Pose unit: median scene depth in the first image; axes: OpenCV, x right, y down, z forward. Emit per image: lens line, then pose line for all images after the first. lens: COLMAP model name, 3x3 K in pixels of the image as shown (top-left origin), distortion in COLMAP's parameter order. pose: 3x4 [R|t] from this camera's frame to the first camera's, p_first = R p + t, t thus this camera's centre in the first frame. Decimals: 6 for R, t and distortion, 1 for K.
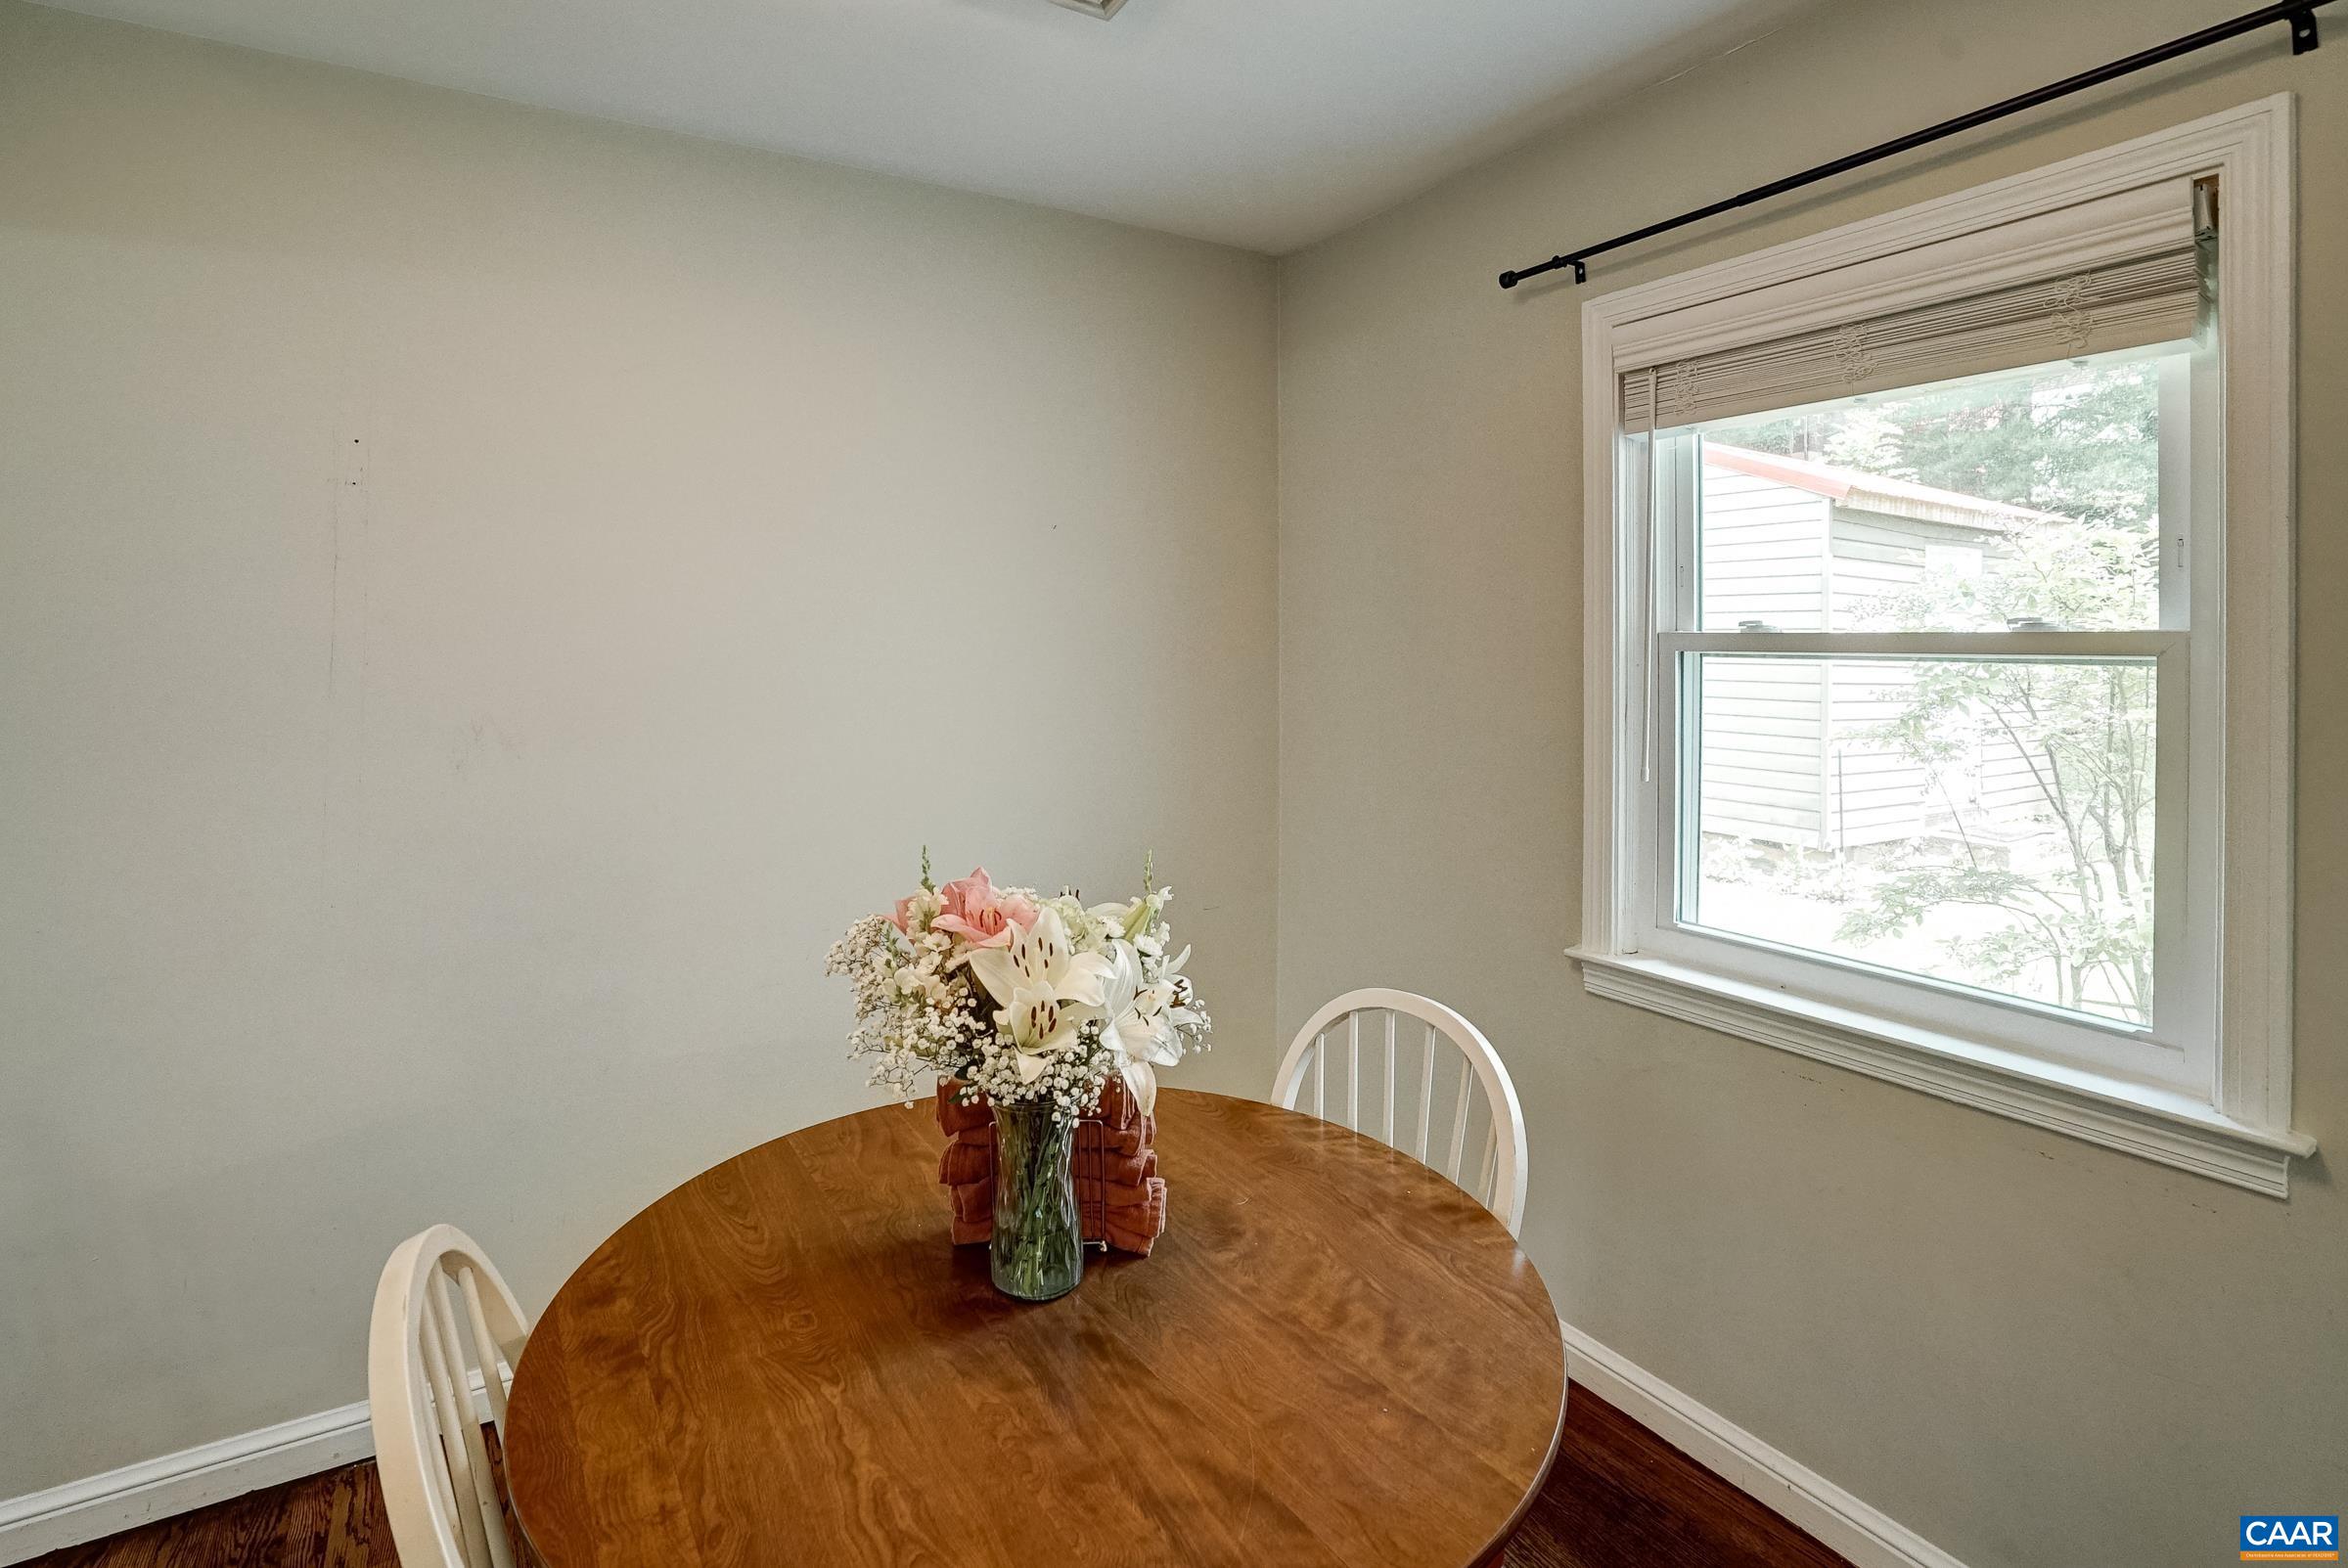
lens RADIAL K [[1115.2, 0, 1126.1], [0, 1115.2, 641.6], [0, 0, 1]] dist [-0.024786, 0.003319]
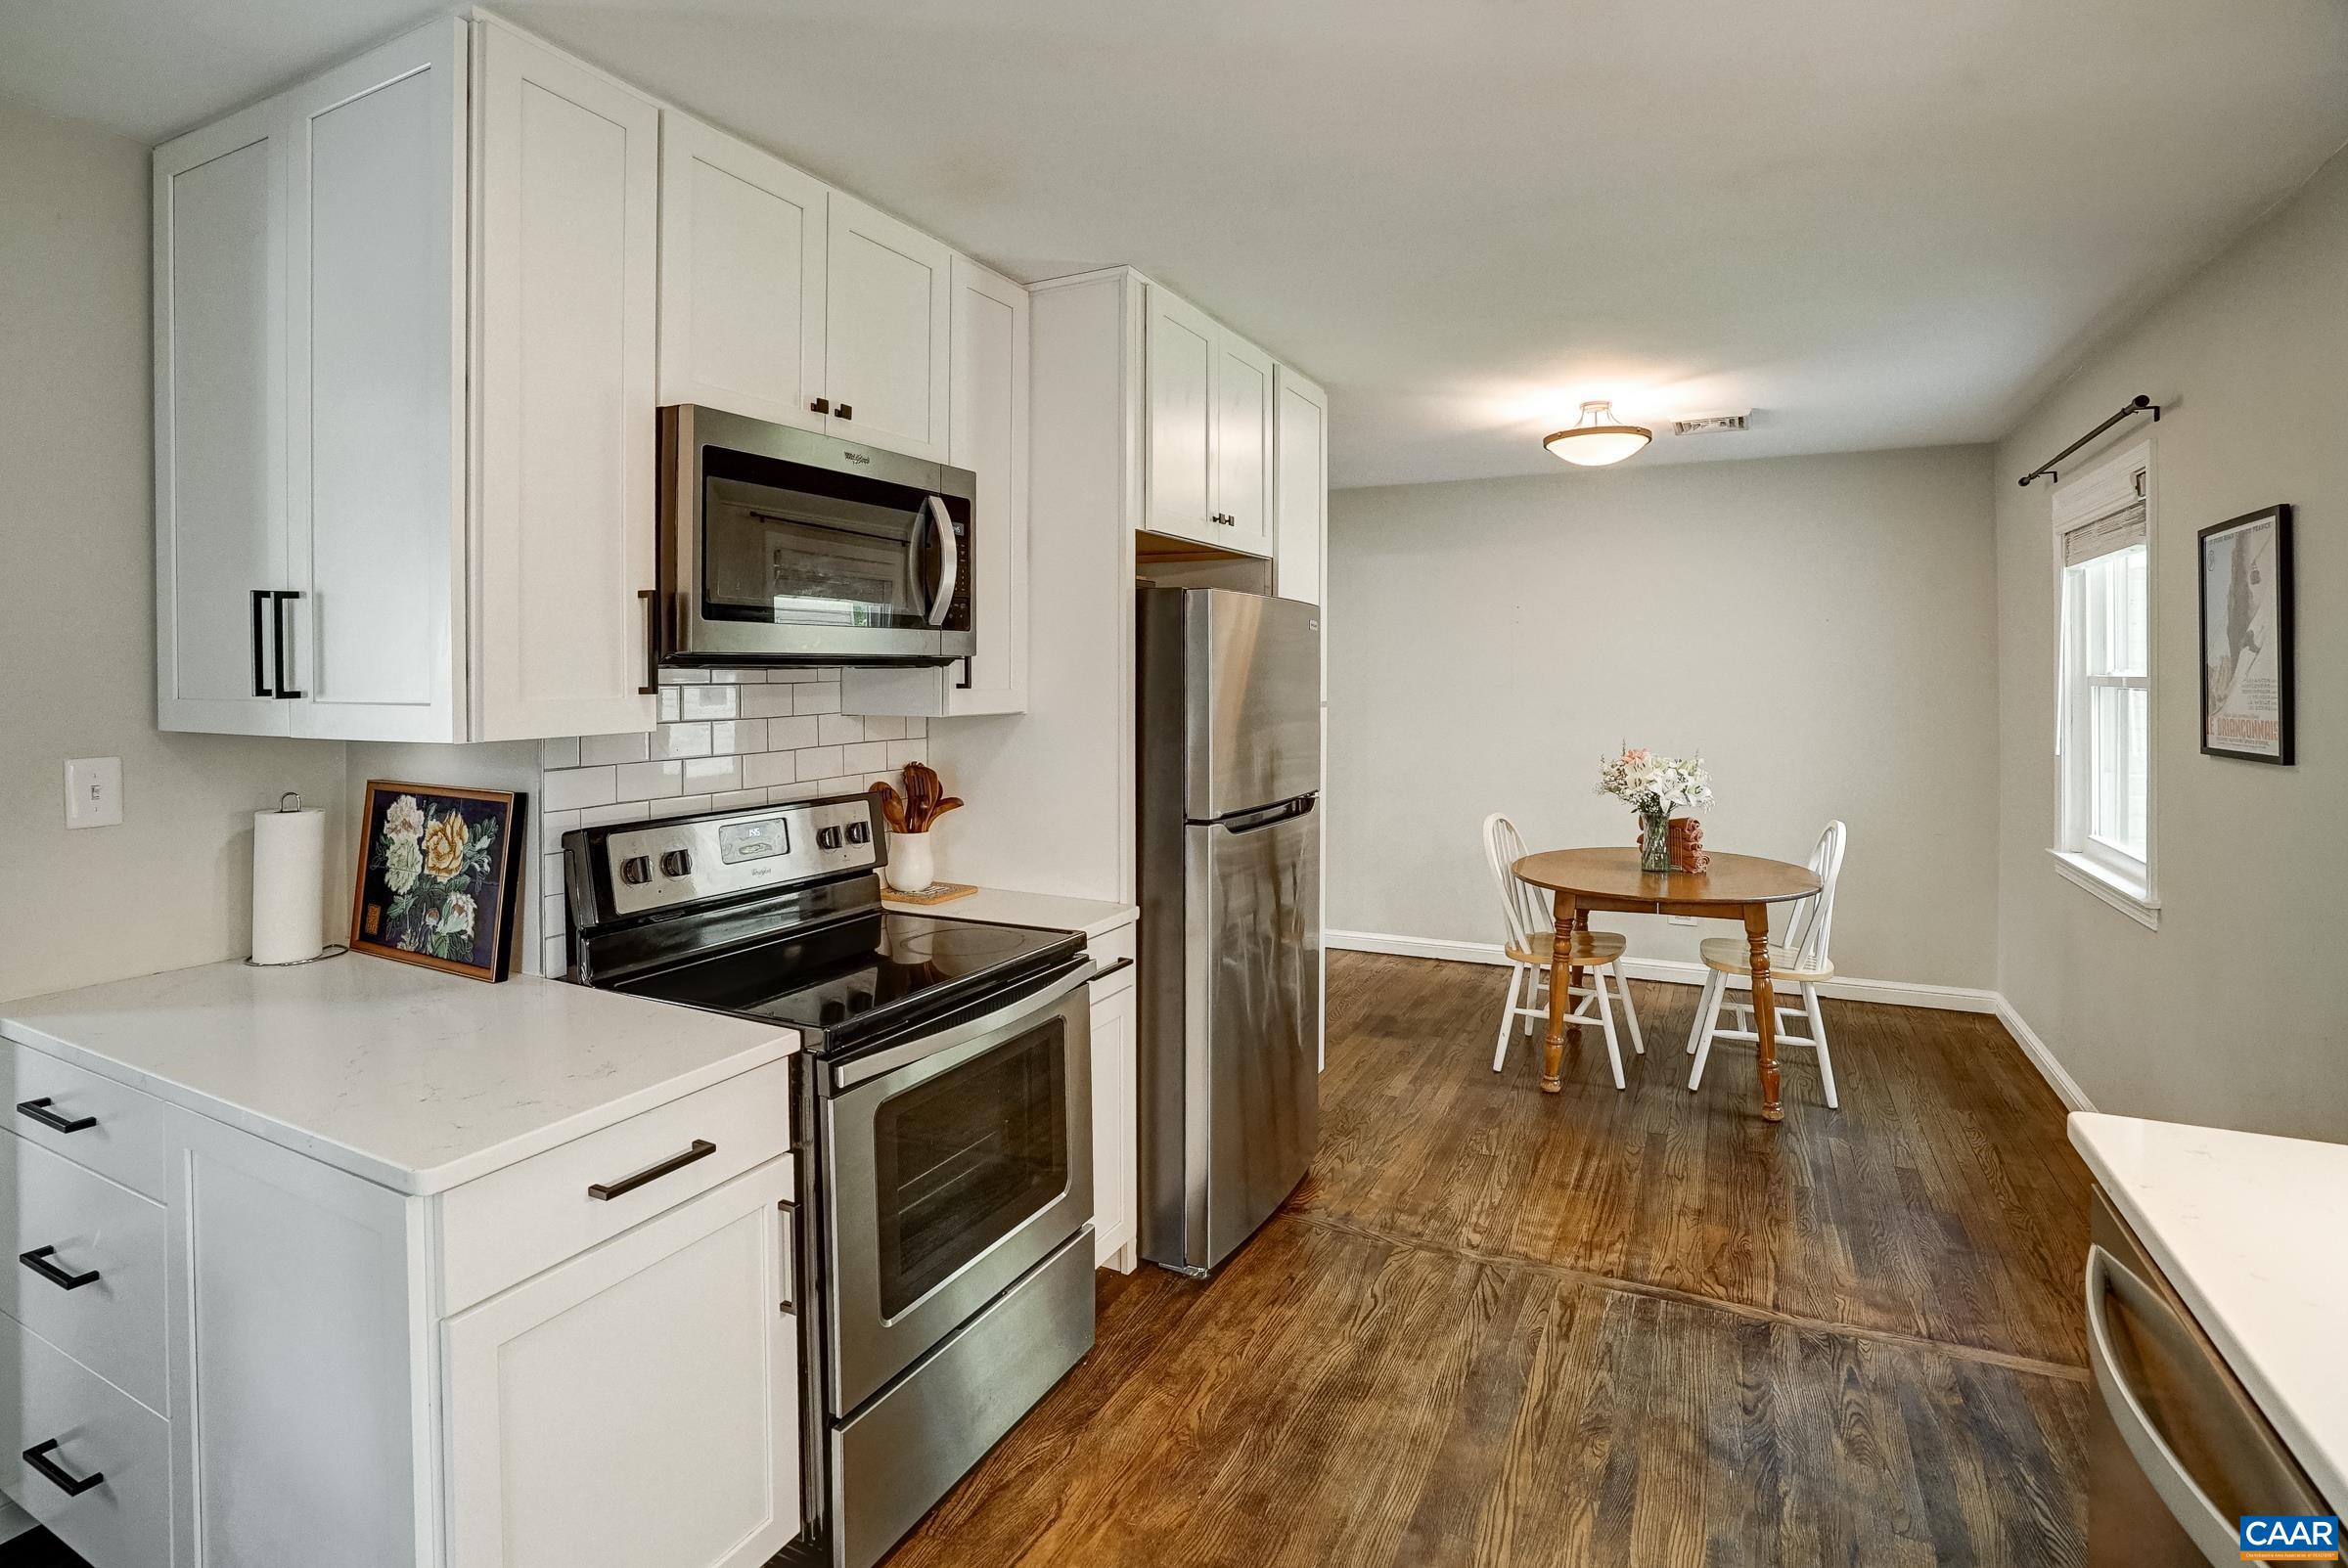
lens RADIAL K [[1115.2, 0, 1217.4], [0, 1115.2, 681.0], [0, 0, 1]] dist [-0.024786, 0.003319]
pose [[0.557590, 0.004069, -0.830106, 1.670555], [0.004398, 0.999959, 0.007855, -0.025012], [0.830105, -0.008031, 0.557550, -1.675875]]
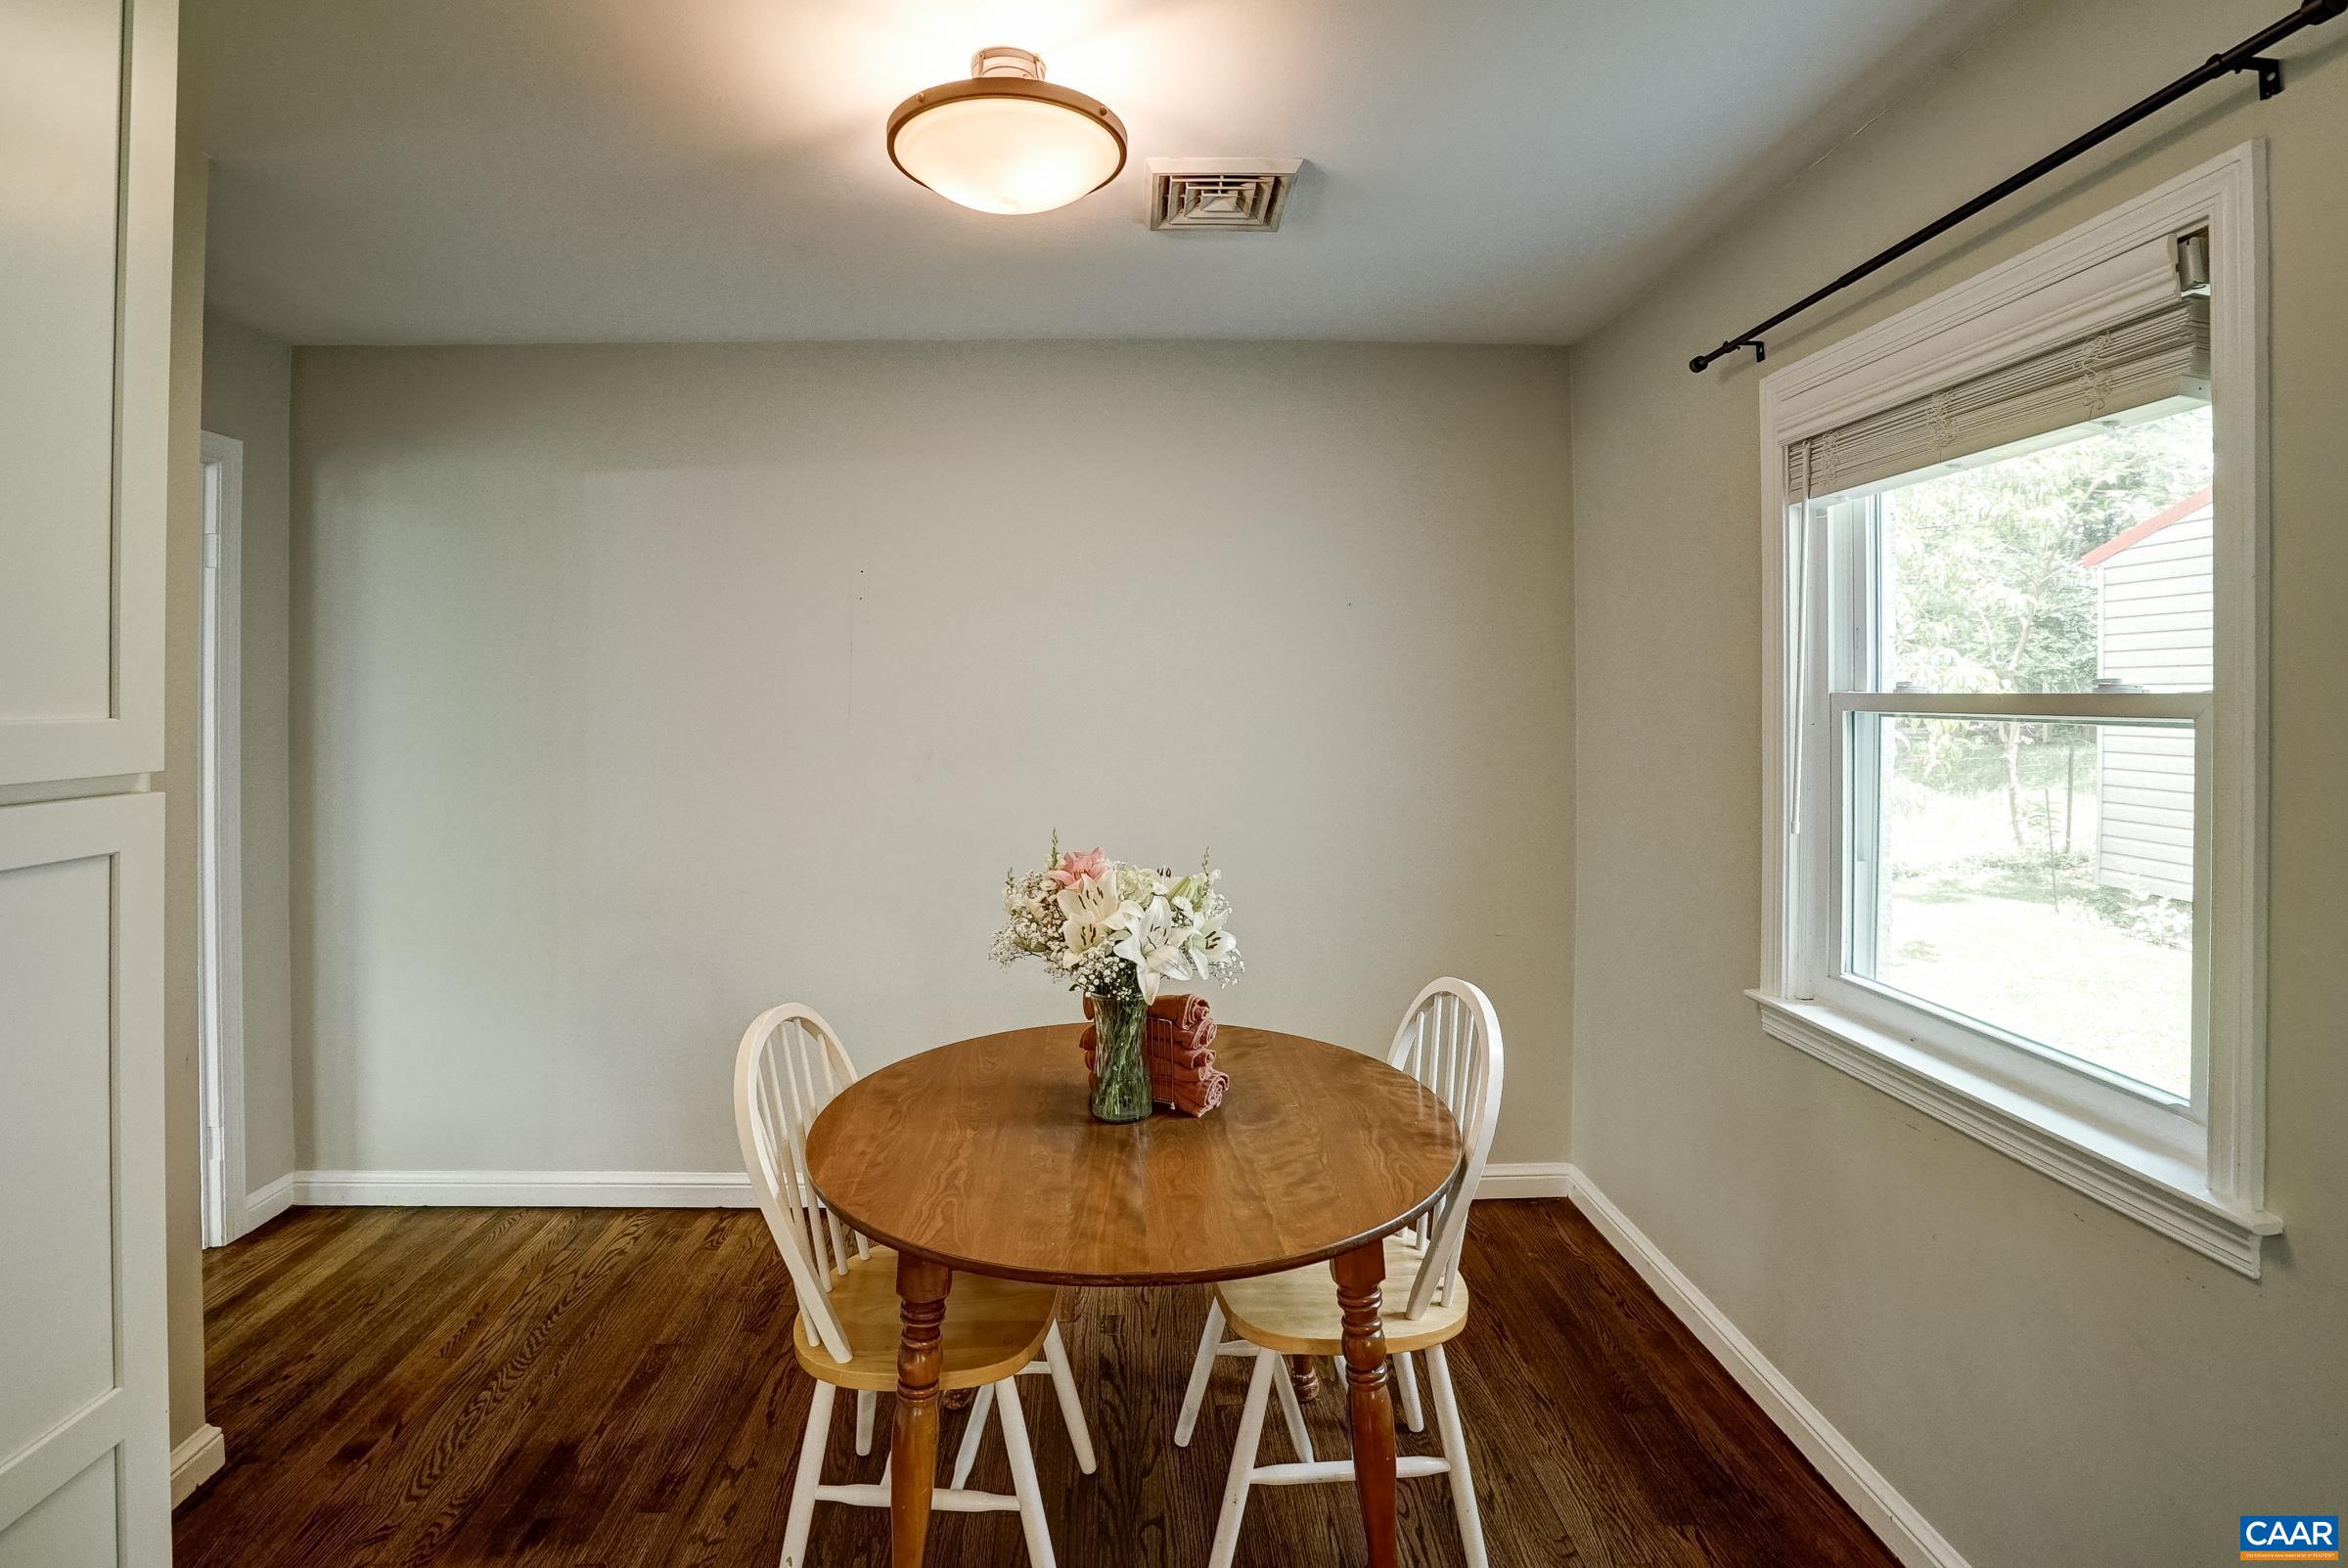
lens RADIAL K [[1115.2, 0, 1165.4], [0, 1115.2, 698.5], [0, 0, 1]] dist [-0.024786, 0.003319]
pose [[0.879436, 0.000889, -0.476017, 0.602306], [0.000775, 0.999994, 0.003300, -0.009024], [0.476017, -0.003272, 0.879430, -0.285376]]
